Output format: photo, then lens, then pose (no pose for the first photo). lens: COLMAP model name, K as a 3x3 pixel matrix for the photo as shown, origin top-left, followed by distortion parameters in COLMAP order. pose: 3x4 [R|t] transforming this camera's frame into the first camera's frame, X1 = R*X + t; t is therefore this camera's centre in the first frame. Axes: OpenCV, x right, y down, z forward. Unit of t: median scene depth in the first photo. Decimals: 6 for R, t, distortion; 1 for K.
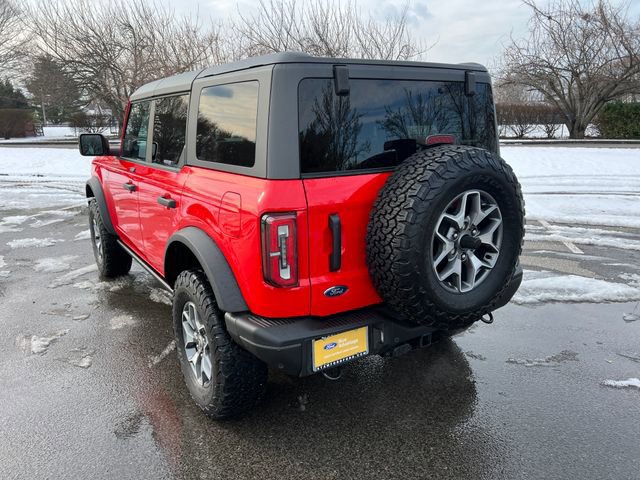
lens RADIAL K [[483.1, 0, 320.0], [0, 483.1, 240.0], [0, 0, 1]] dist [0.054761, -0.057933]
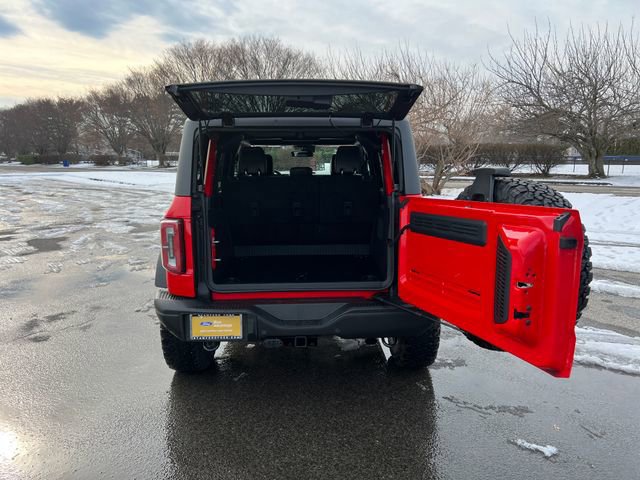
lens RADIAL K [[483.1, 0, 320.0], [0, 483.1, 240.0], [0, 0, 1]] dist [0.054761, -0.057933]
pose [[0.857568, 0.092990, -0.505896, 0.939704], [-0.130049, 0.990766, -0.038337, 0.002823], [0.497660, 0.098668, 0.861742, -0.010016]]
